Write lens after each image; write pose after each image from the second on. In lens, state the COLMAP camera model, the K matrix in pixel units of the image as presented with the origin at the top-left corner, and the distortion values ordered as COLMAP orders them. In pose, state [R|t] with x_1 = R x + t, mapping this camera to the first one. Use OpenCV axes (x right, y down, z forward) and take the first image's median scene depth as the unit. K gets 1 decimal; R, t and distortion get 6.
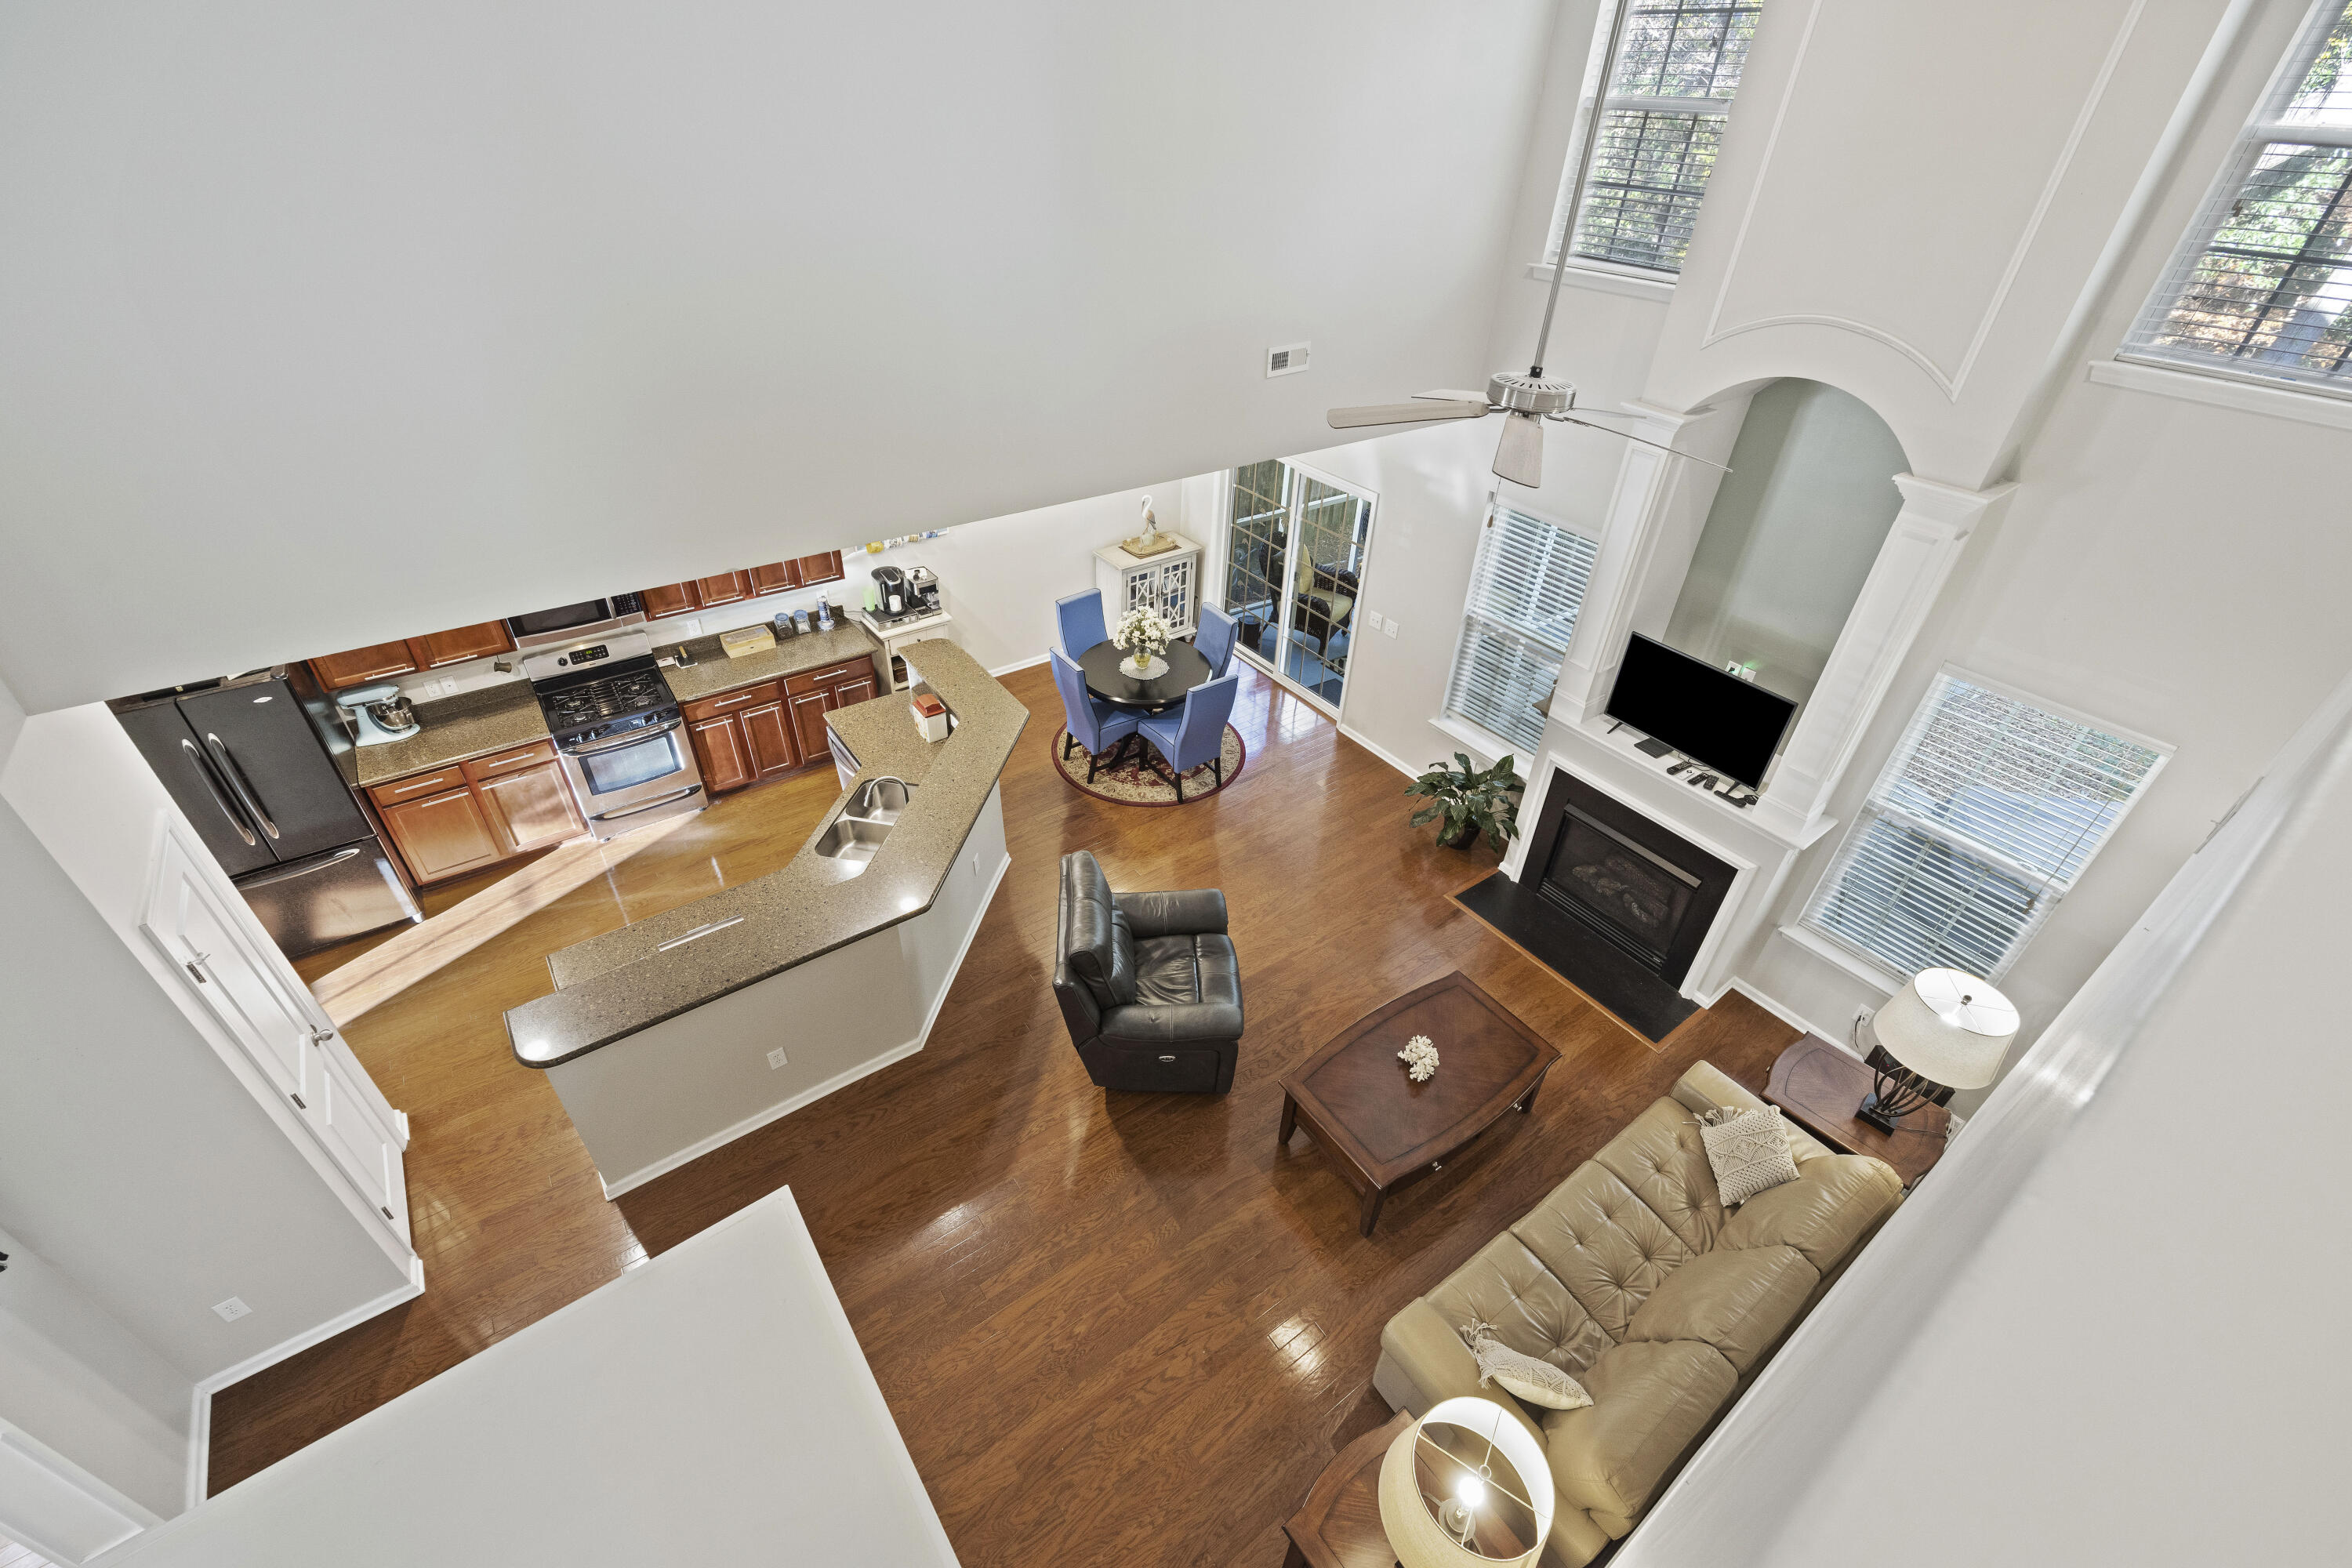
lens RADIAL K [[972.1, 0, 1168.4], [0, 972.1, 789.3], [0, 0, 1]] dist [0.001374, 0.000051]
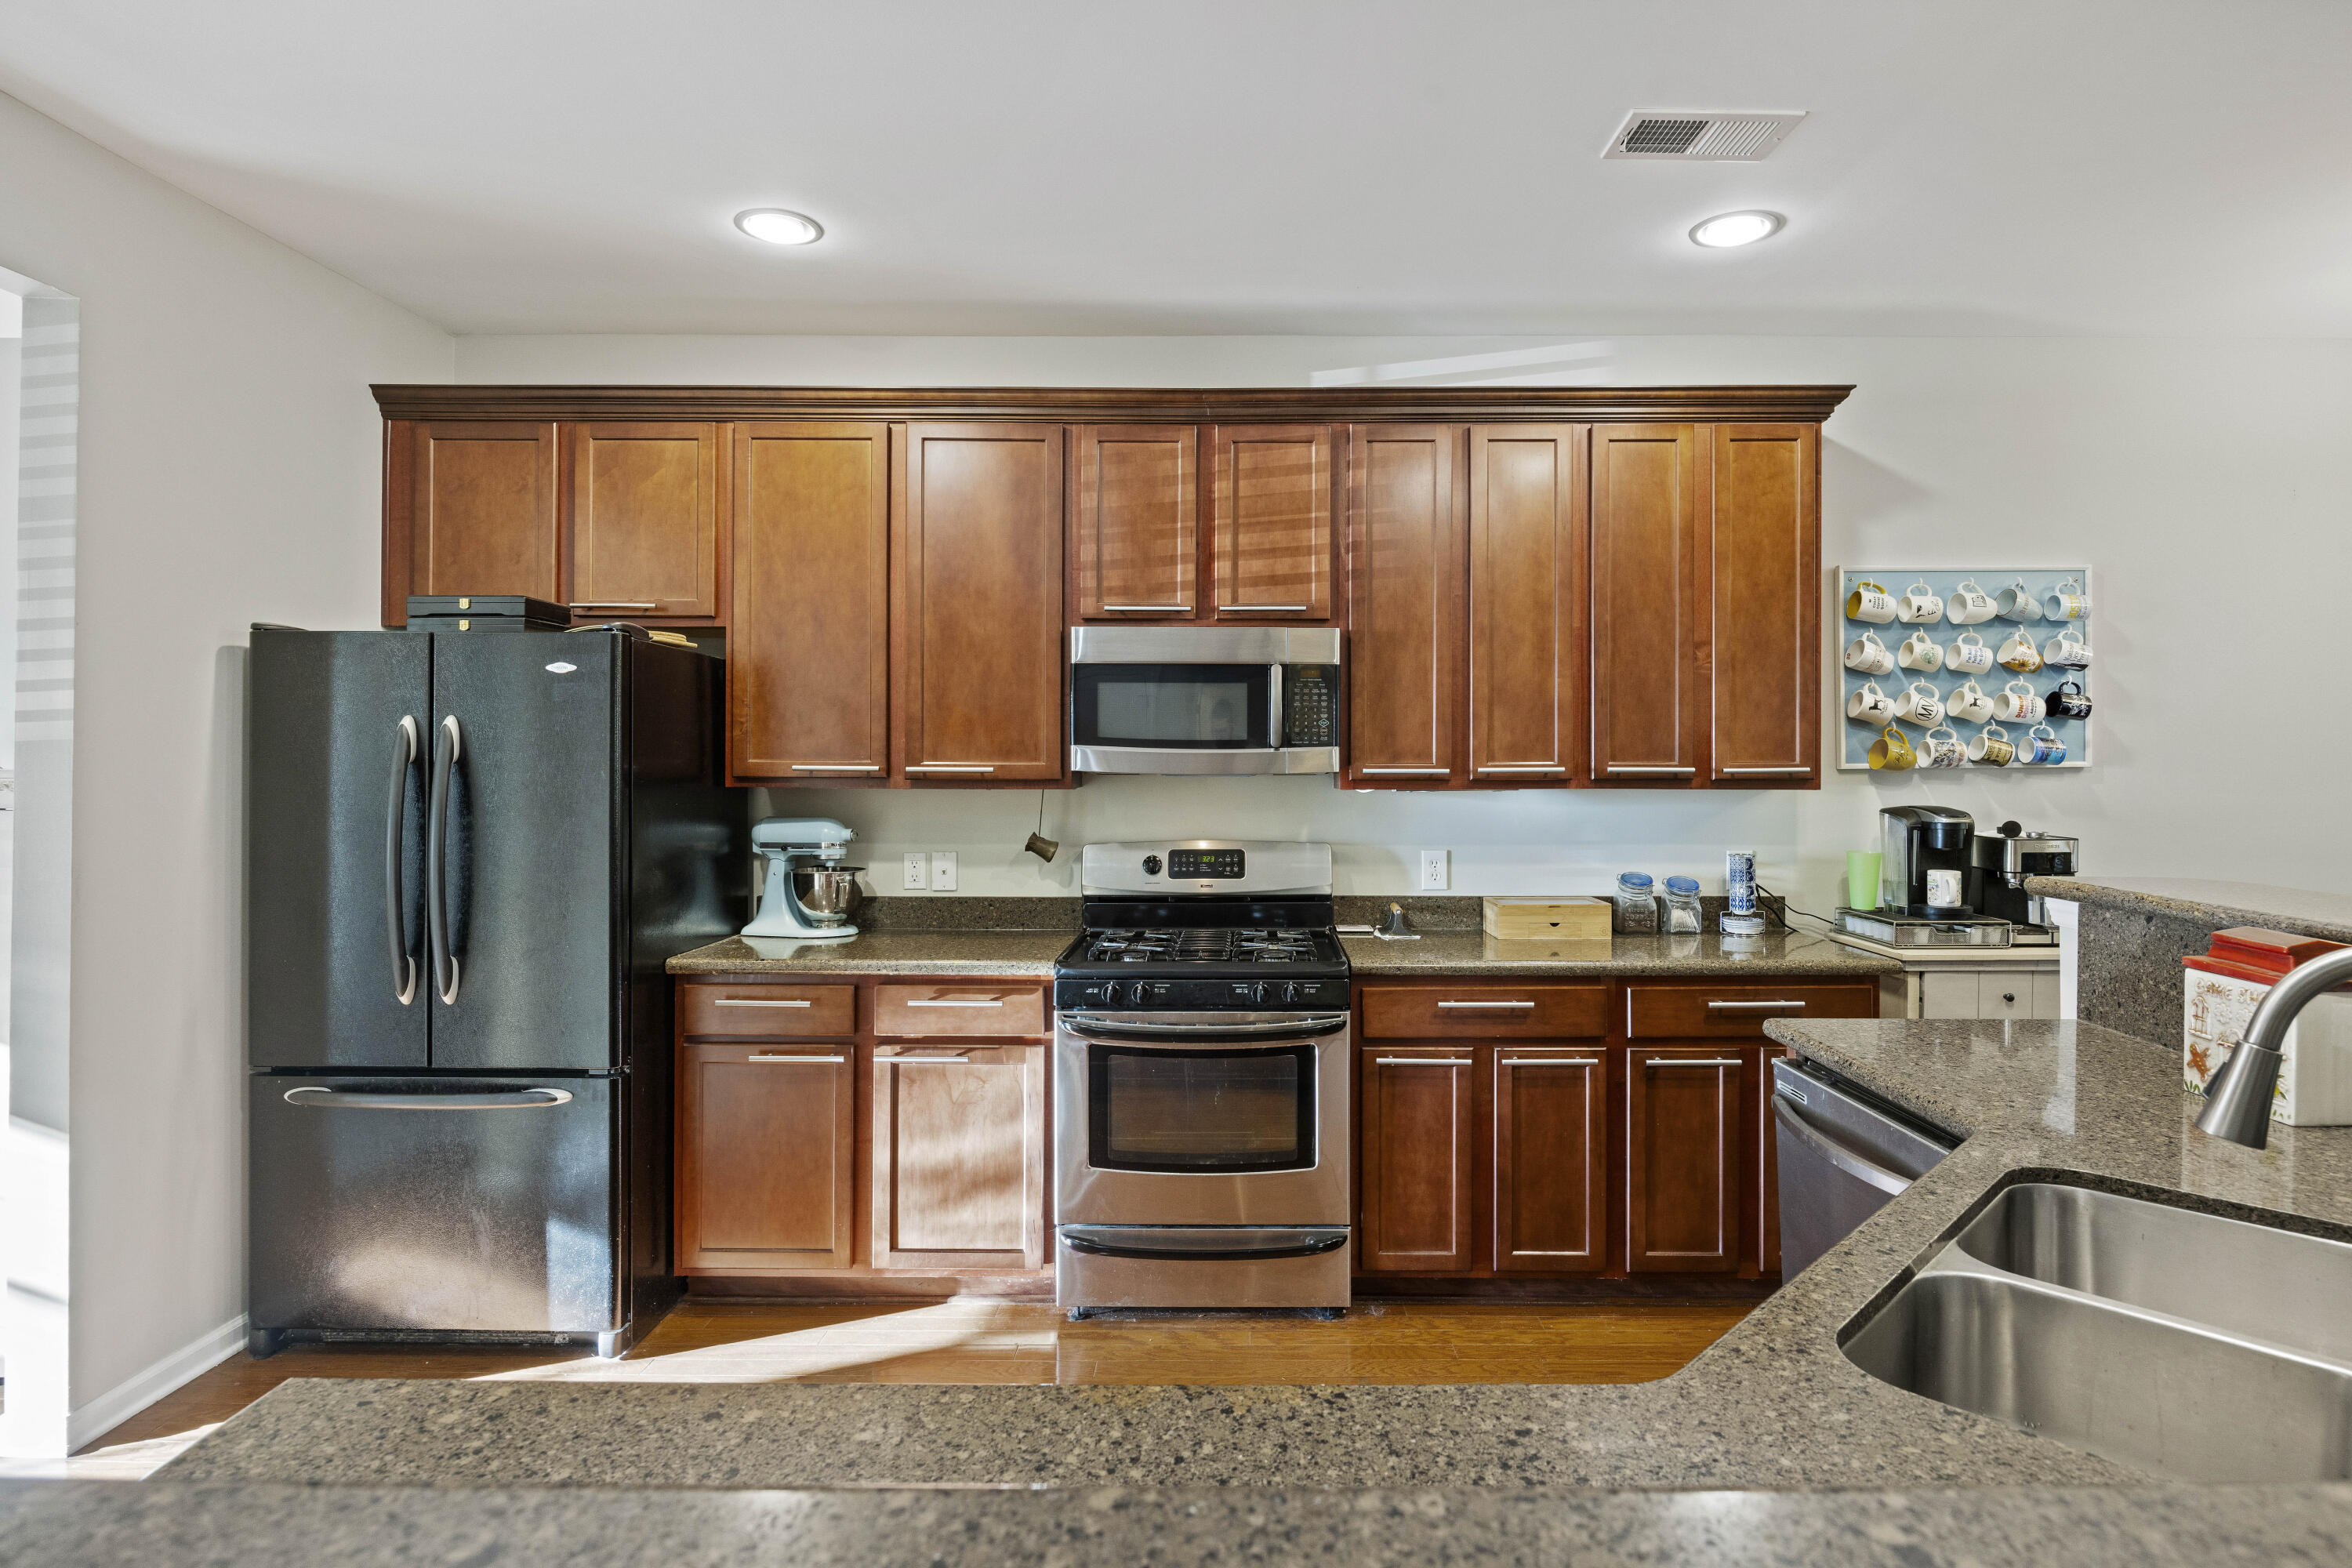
lens RADIAL K [[1226.0, 0, 1224.9], [0, 1226.0, 762.7], [0, 0, 1]] dist [-0.013204, 0.000055]
pose [[0.812470, -0.032372, -0.582103, -0.232921], [-0.322438, 0.806902, -0.494917, 0.086664], [0.485721, 0.589798, 0.645146, 0.546387]]
